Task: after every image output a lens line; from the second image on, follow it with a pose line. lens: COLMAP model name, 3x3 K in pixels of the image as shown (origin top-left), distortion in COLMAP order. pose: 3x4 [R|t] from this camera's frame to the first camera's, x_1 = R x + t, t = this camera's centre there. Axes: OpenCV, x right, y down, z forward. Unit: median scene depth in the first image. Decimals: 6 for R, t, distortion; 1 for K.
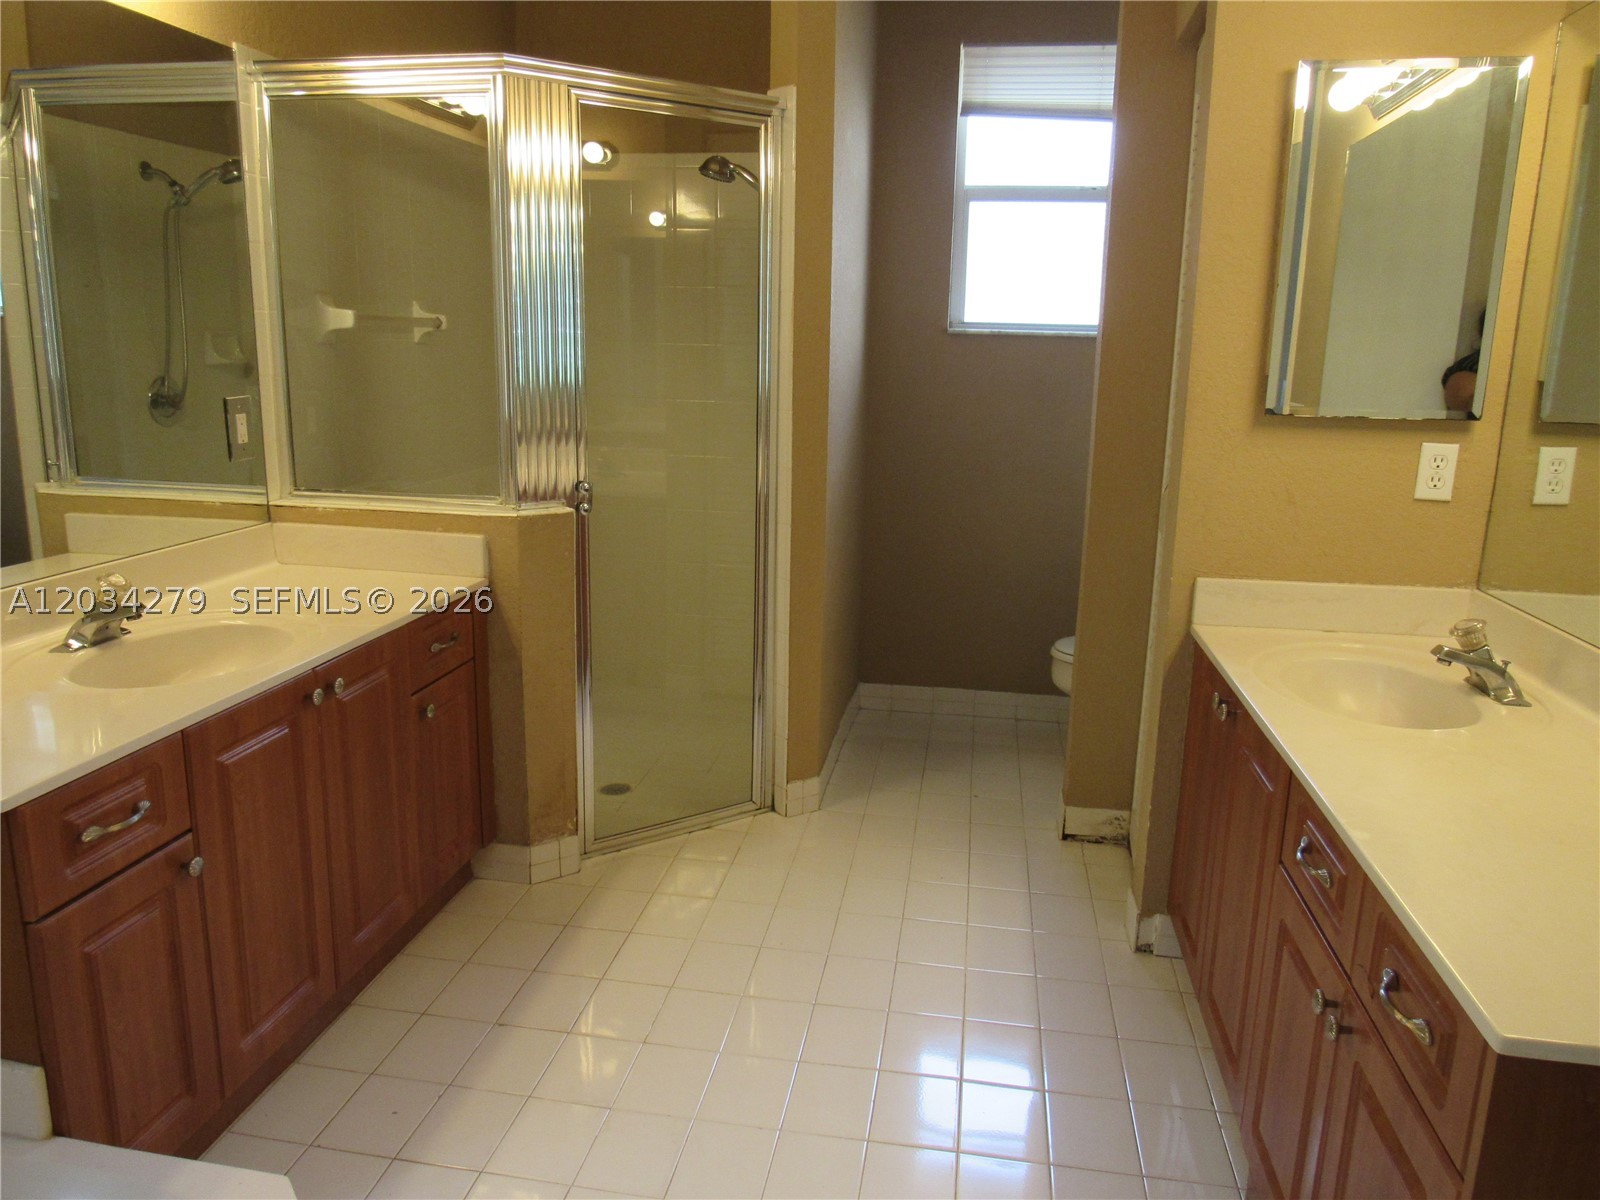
lens RADIAL K [[1113.6, 0, 800.0], [0, 1113.6, 600.0], [0, 0, 1]] dist [-0.047369, 0.005913]
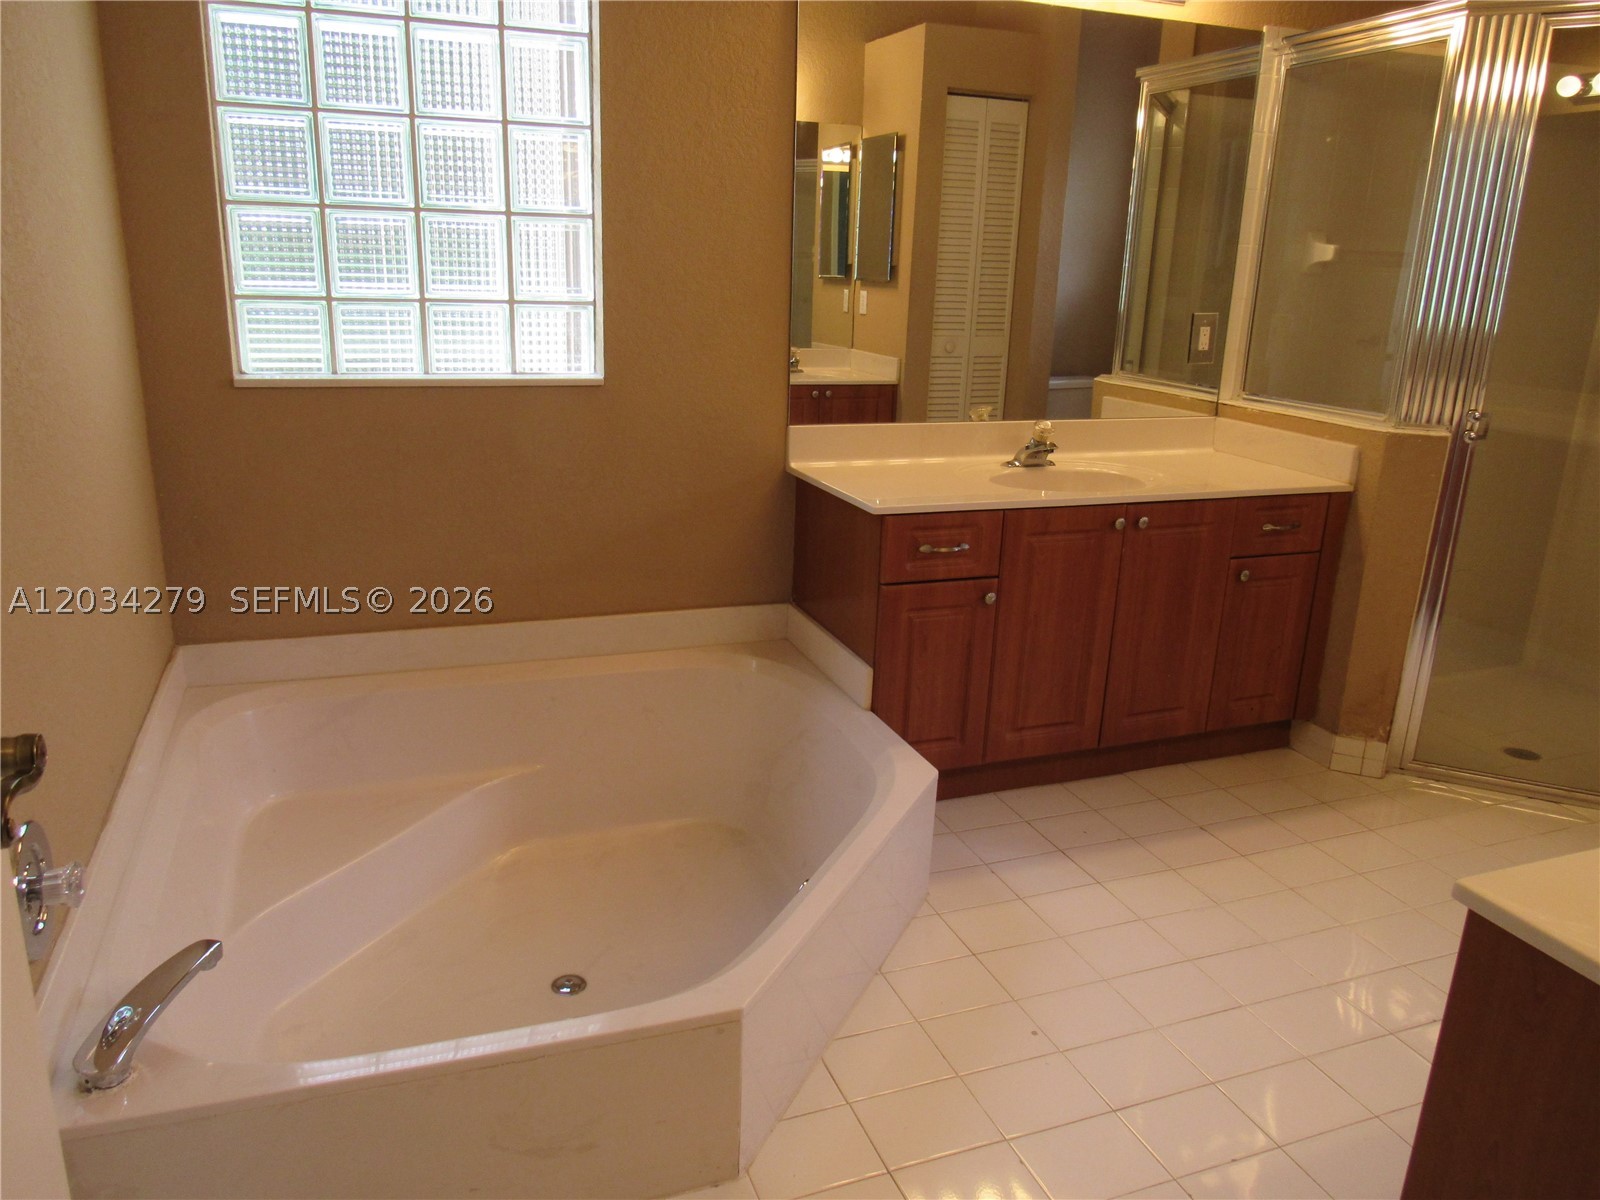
lens RADIAL K [[1113.6, 0, 800.0], [0, 1113.6, 600.0], [0, 0, 1]] dist [-0.047369, 0.005913]
pose [[0.496382, 0.238426, -0.834720, 0.401489], [-0.204404, 0.966610, 0.154545, 0.035308], [0.843697, 0.093907, 0.528543, -0.042949]]
